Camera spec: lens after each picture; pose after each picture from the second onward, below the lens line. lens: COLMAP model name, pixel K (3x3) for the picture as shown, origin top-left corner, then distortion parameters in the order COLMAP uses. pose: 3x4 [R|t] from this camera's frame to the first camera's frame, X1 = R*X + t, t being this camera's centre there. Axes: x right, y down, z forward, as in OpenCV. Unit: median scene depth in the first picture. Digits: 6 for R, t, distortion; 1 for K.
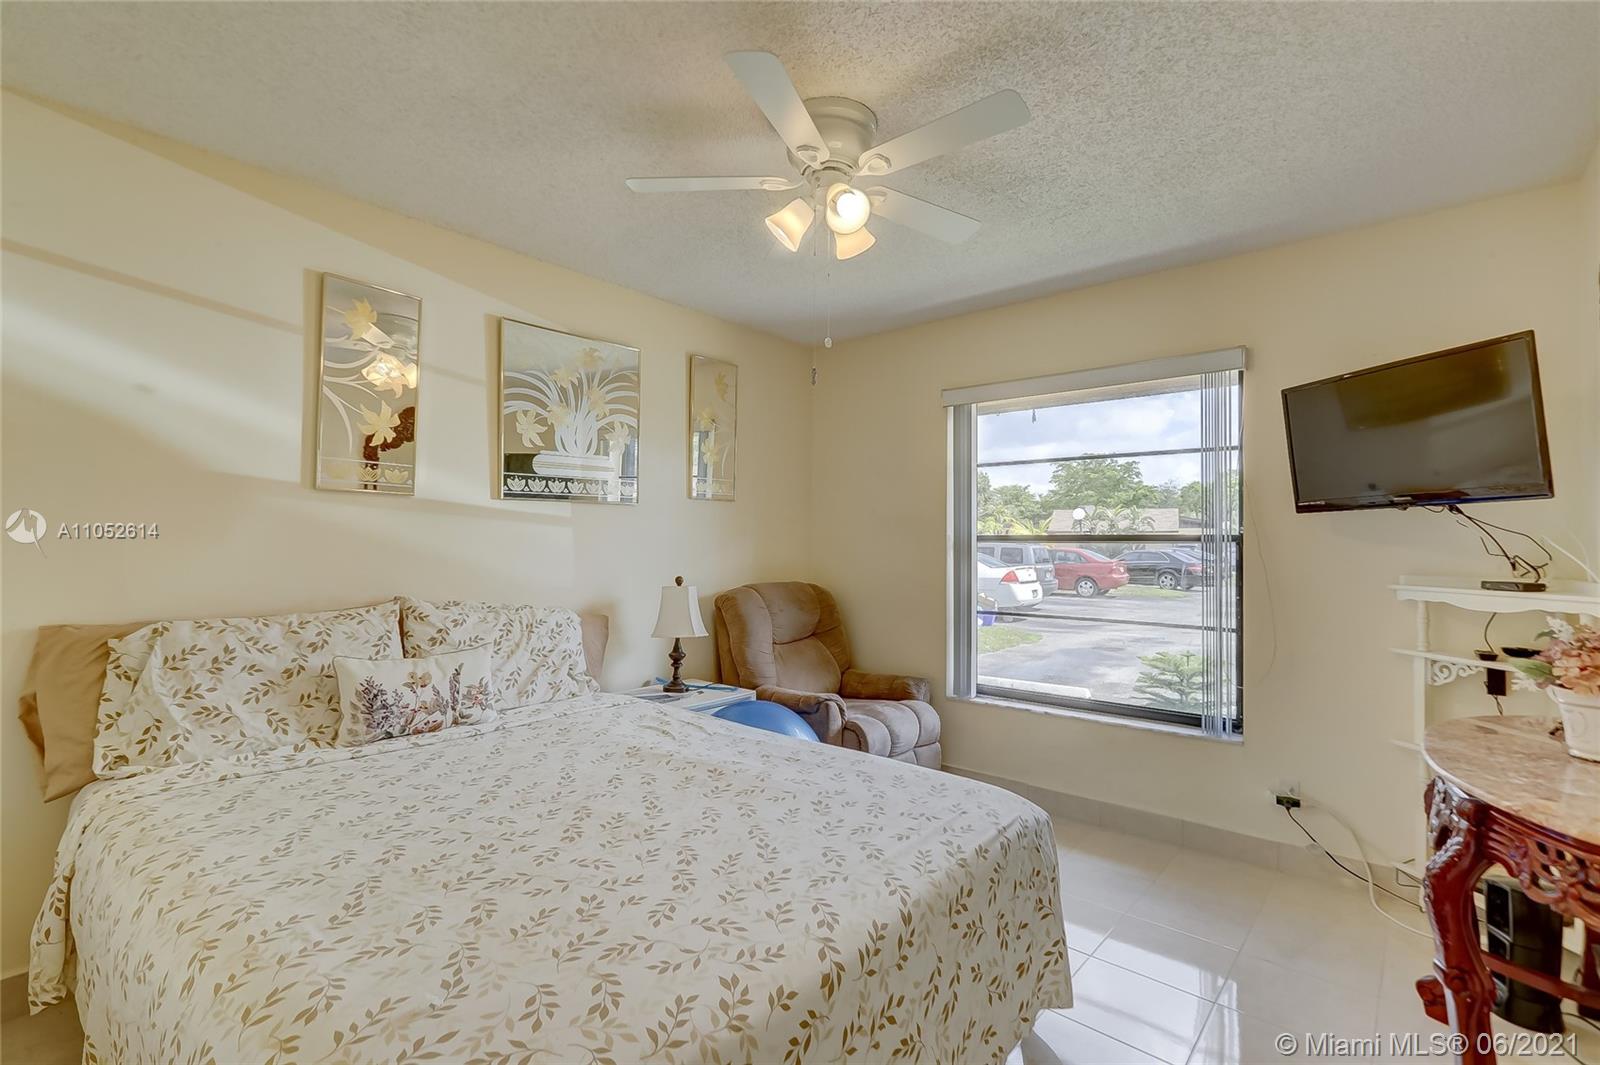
lens RADIAL K [[738.5, 0, 799.5], [0, 738.5, 525.8], [0, 0, 1]] dist [-0.000334, 0.000558]
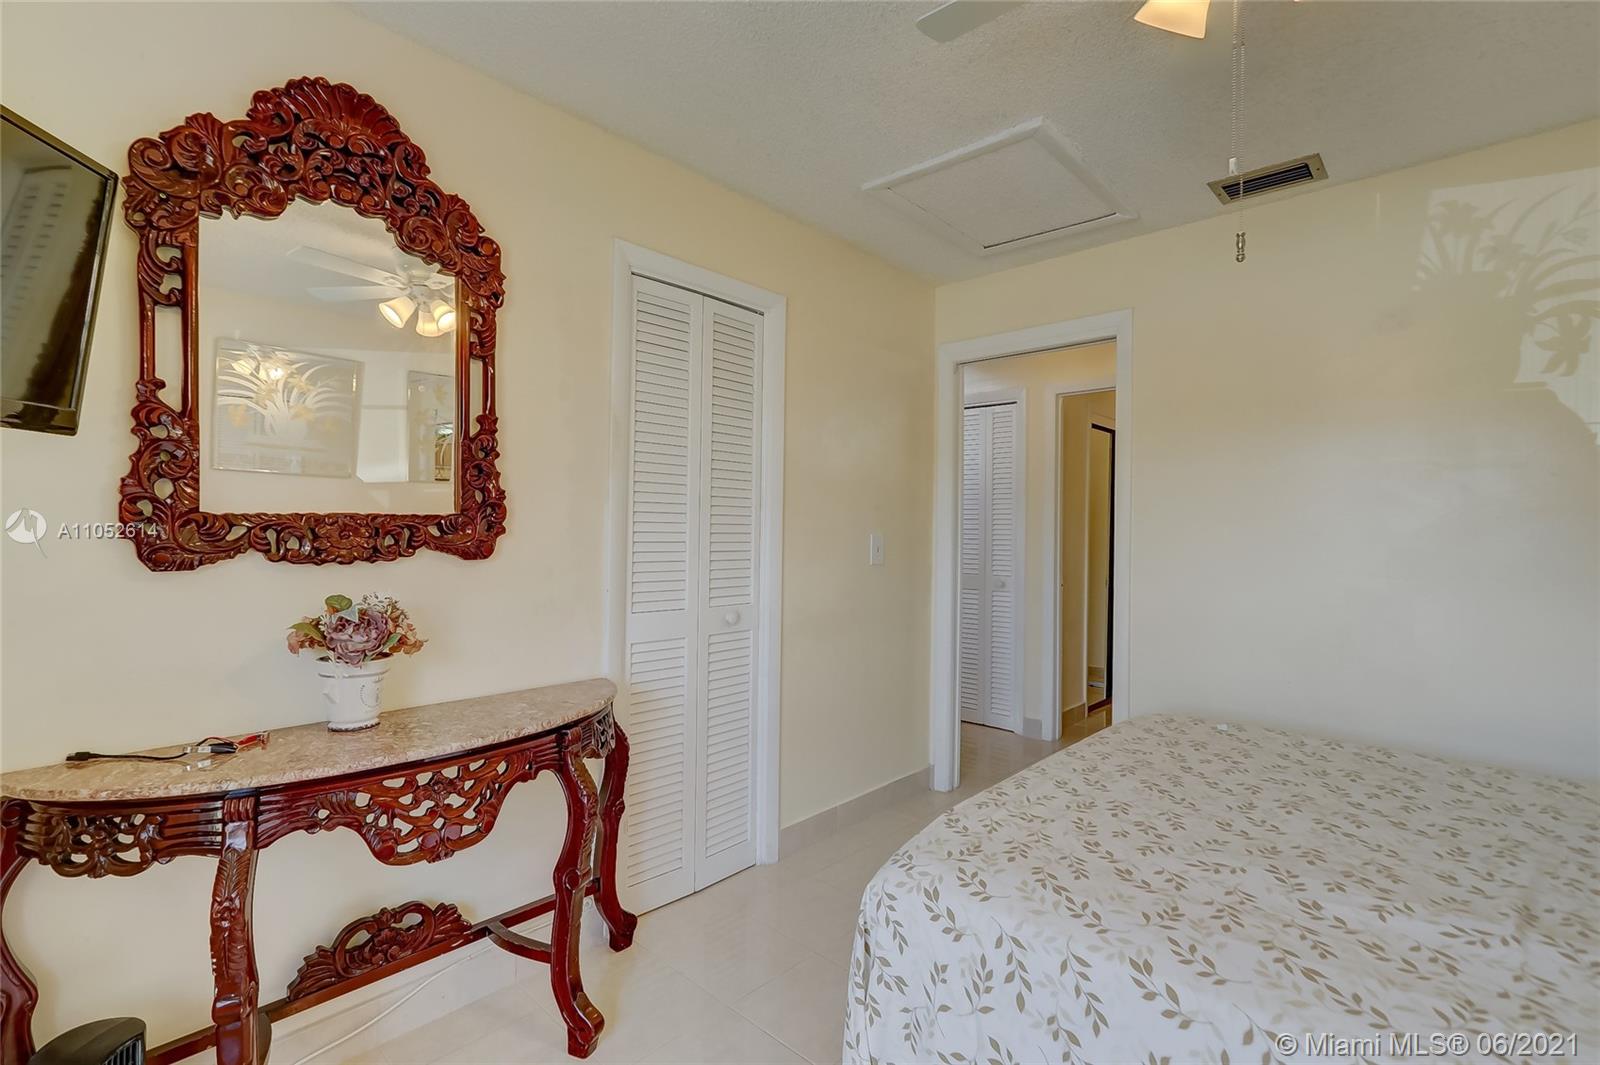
lens RADIAL K [[738.5, 0, 799.5], [0, 738.5, 525.8], [0, 0, 1]] dist [-0.000334, 0.000558]
pose [[-0.998662, -0.012362, 0.050209, 0.423051], [-0.013601, 0.999609, -0.024416, 0.050300], [-0.049888, -0.025067, -0.998440, 1.990392]]
